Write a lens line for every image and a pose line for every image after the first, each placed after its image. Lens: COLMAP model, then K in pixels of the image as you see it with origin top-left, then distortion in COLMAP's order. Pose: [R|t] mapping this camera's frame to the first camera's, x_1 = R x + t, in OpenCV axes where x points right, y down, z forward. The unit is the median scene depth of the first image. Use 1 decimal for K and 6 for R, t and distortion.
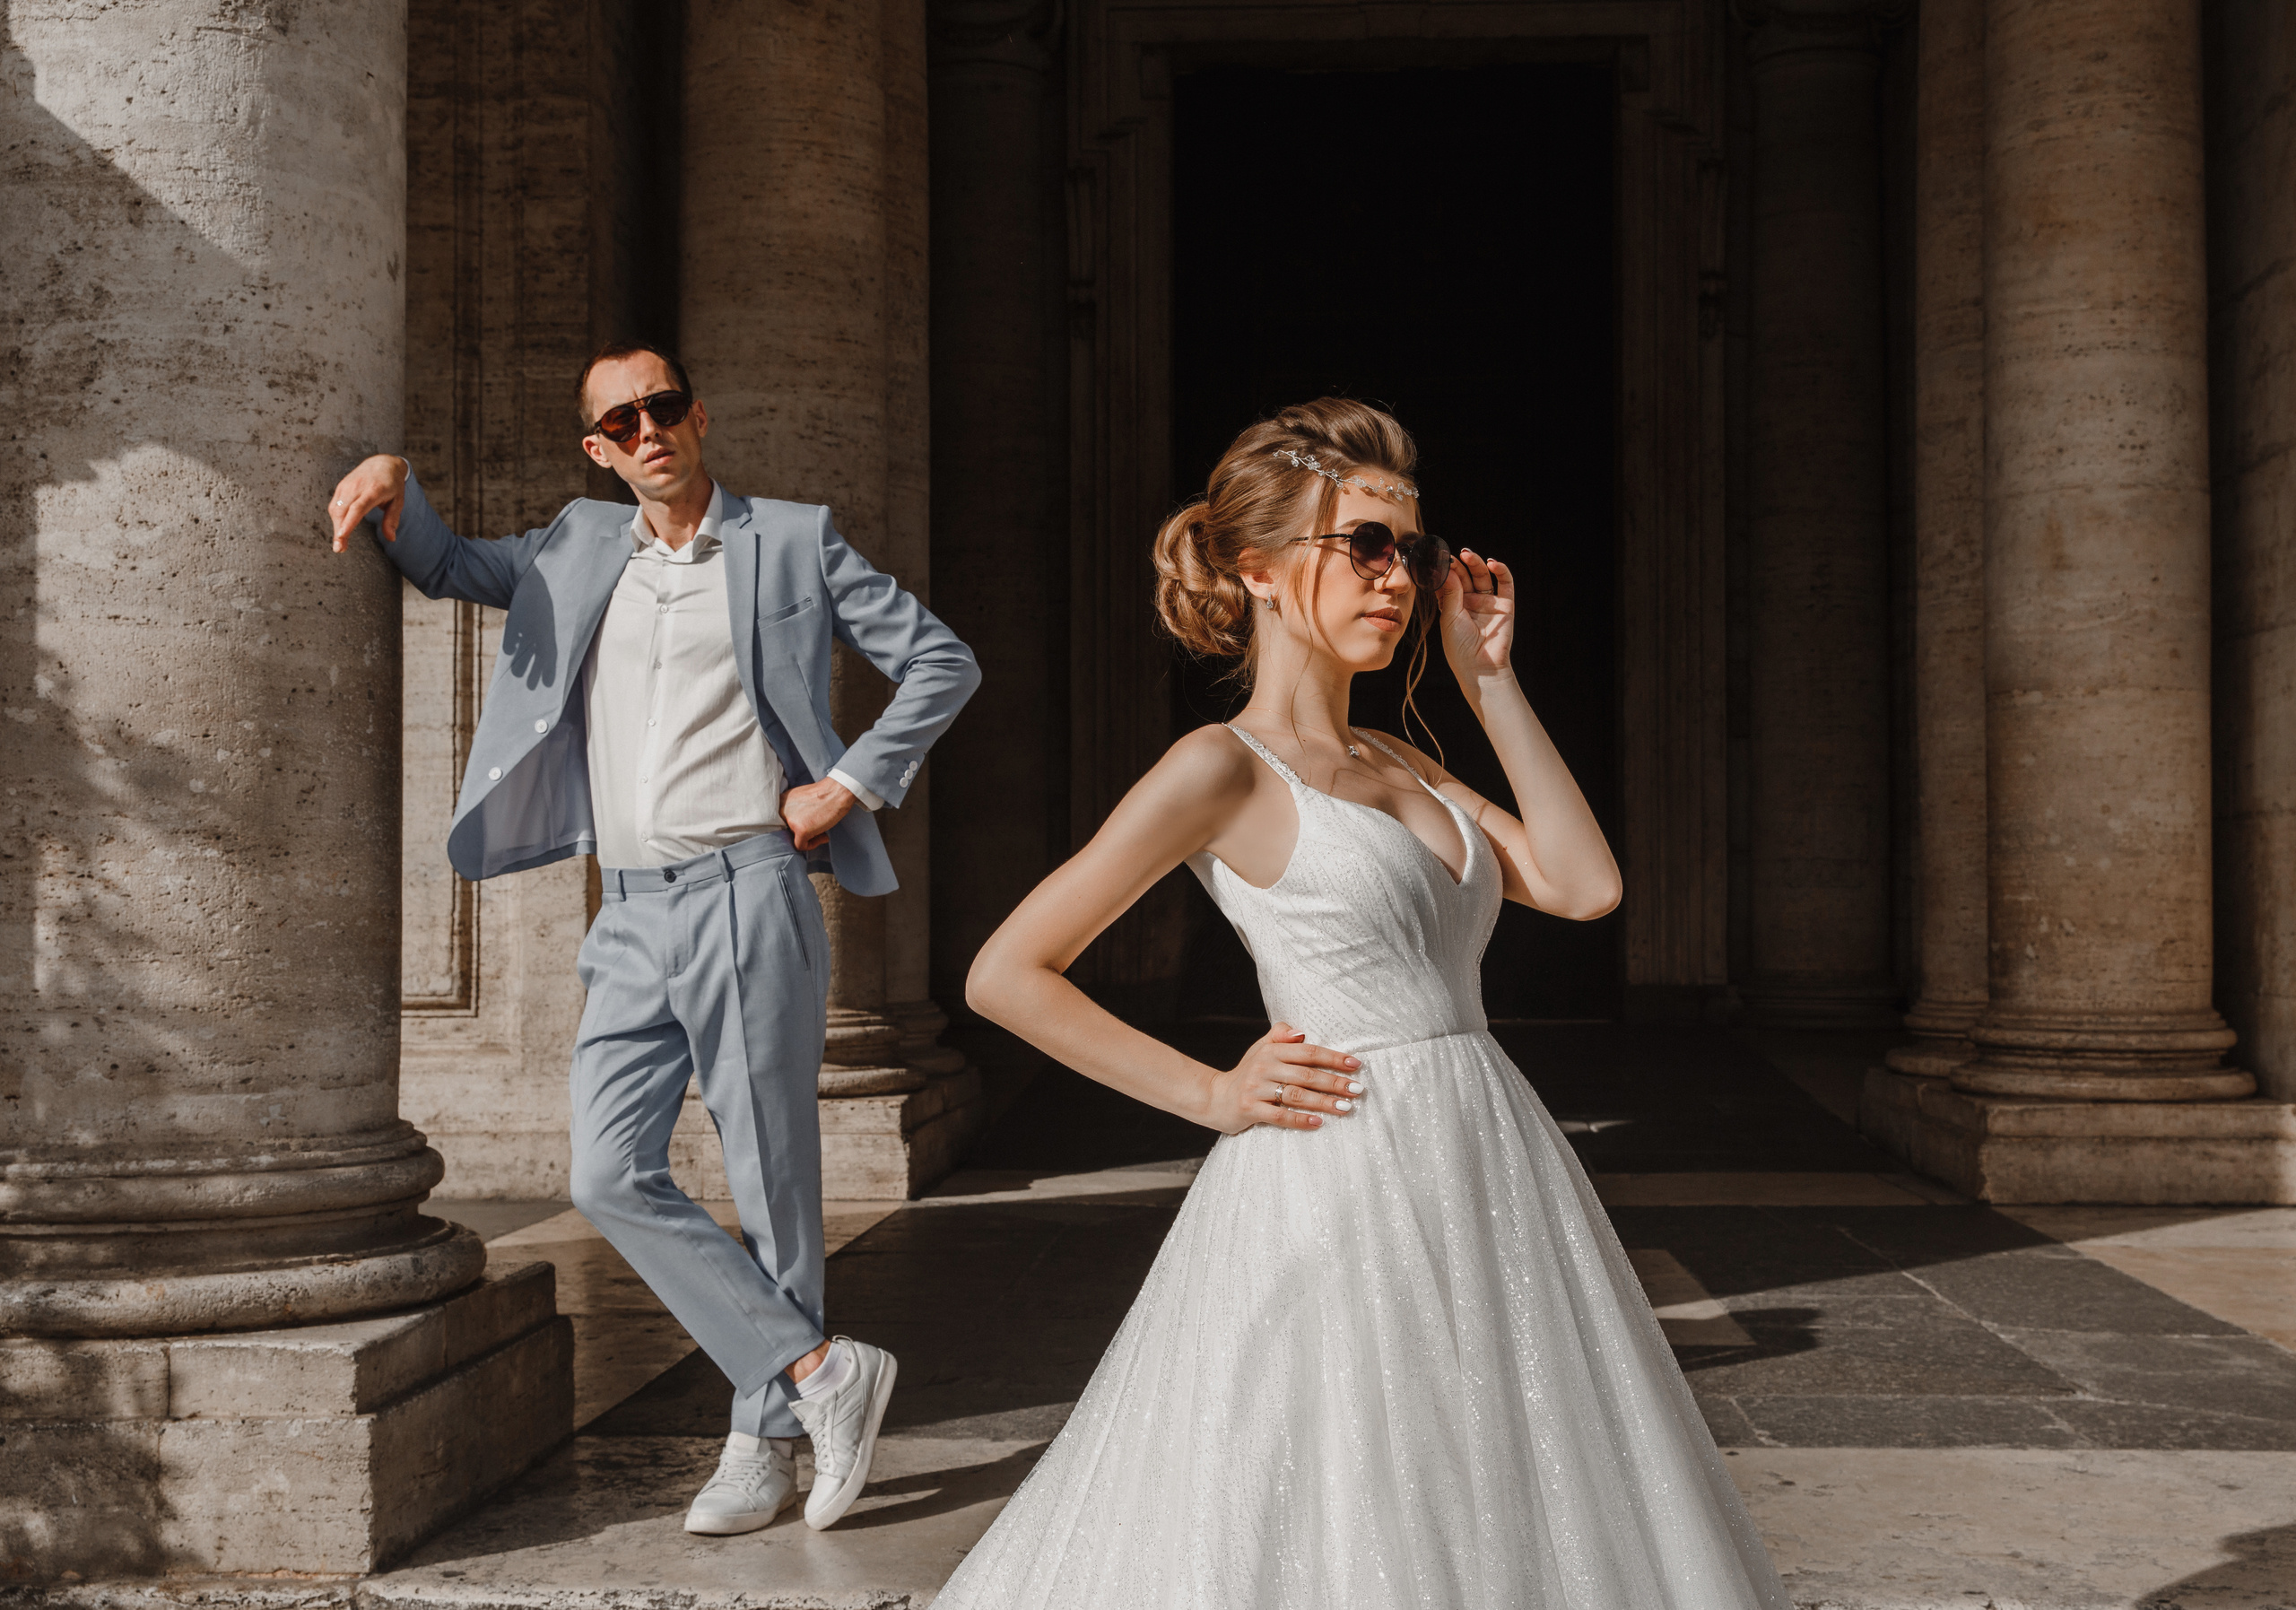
lens RADIAL K [[2681.1, 0, 1206.1], [0, 2681.1, 807.5], [0, 0, 1]] dist [0.026932, 0.084876]
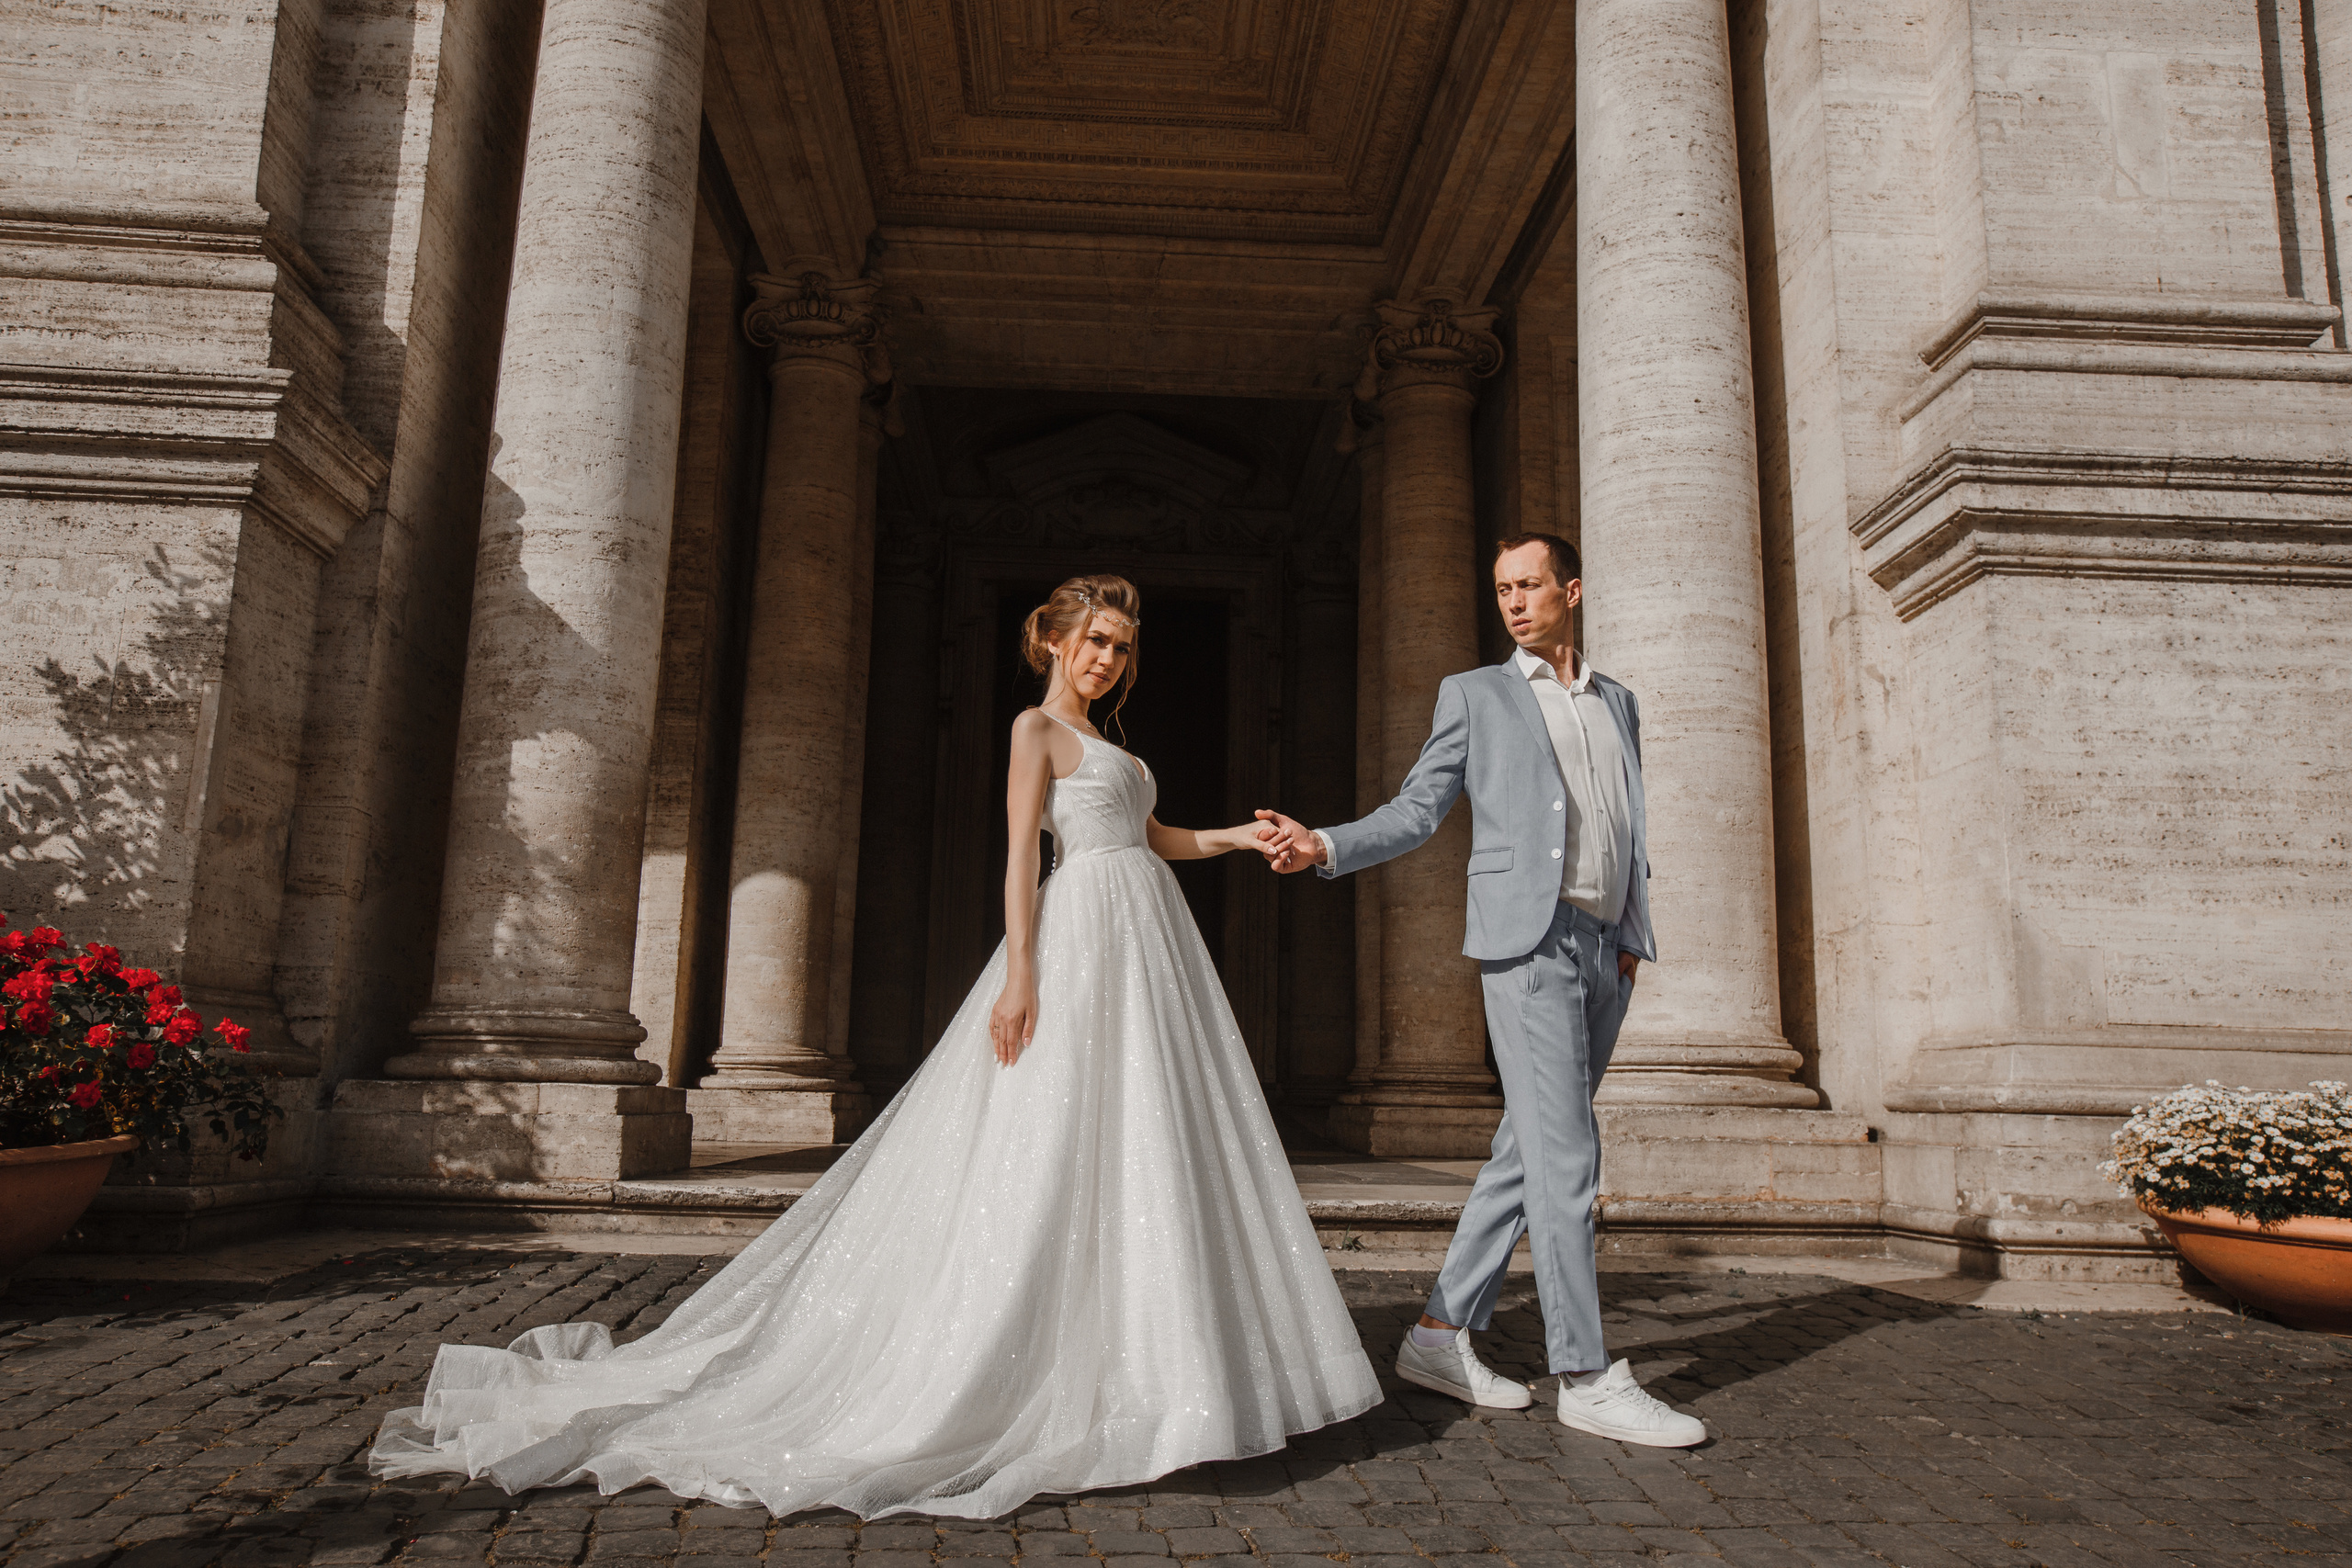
lens RADIAL K [[1696.9, 0, 1176.0], [0, 1696.9, 784.0], [0, 0, 1]] dist [0.001439, -0.000026]
pose [[0.995199, 0.042281, 0.088263, 0.018087], [-0.027773, 0.986798, -0.159560, 0.078947], [-0.093844, 0.156342, 0.983235, -0.288253]]
